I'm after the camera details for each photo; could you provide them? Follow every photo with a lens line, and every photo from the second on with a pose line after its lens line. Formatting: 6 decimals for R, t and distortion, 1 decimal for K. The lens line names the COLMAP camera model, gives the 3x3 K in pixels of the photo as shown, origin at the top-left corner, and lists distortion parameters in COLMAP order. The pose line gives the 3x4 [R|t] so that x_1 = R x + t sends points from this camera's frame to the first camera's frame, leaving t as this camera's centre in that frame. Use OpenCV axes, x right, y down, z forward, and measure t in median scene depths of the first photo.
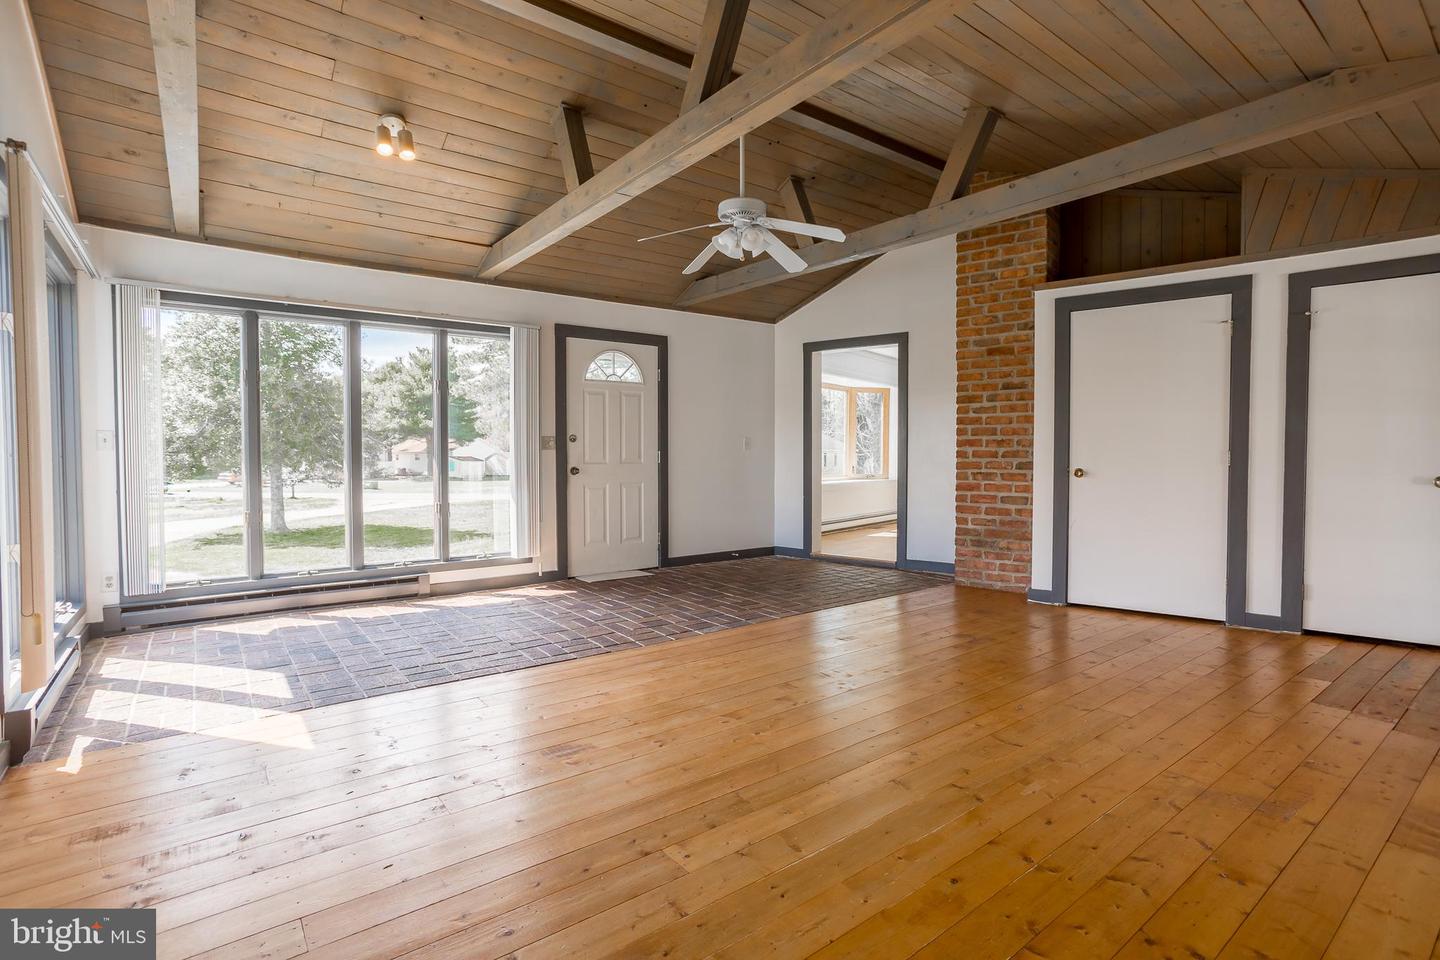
lens RADIAL K [[714.7, 0, 720.0], [0, 714.7, 480.0], [0, 0, 1]] dist [-0.061411, 0.000412]
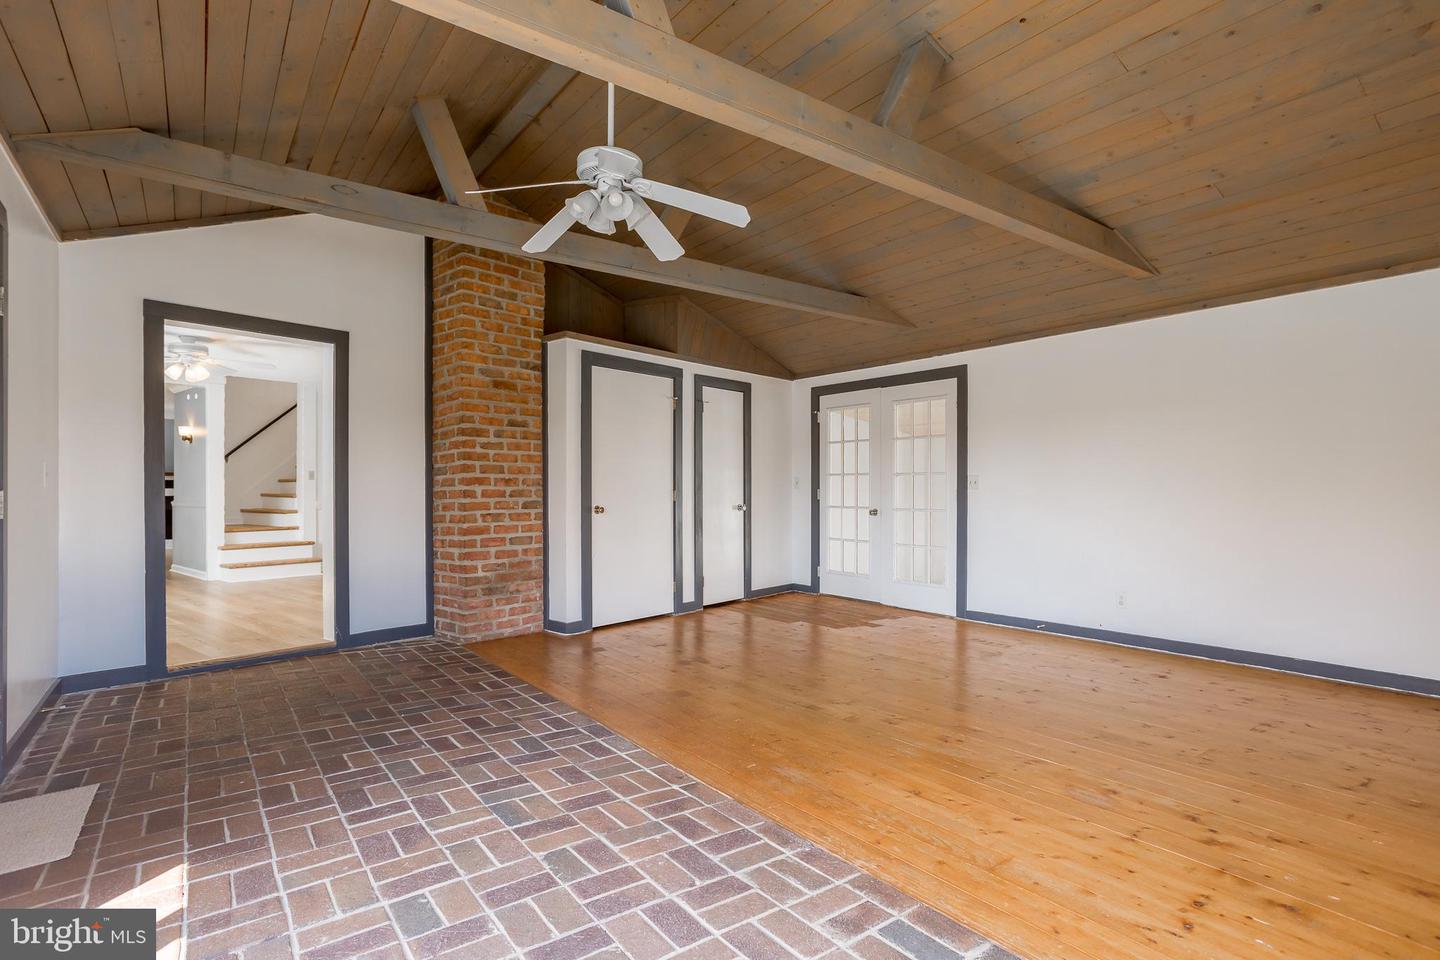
lens RADIAL K [[714.7, 0, 720.0], [0, 714.7, 480.0], [0, 0, 1]] dist [-0.061411, 0.000412]
pose [[-0.010764, 0.009857, 0.999893, -0.562667], [0.034049, 0.999375, -0.009486, -0.035770], [-0.999362, 0.033943, -0.011093, 0.723744]]
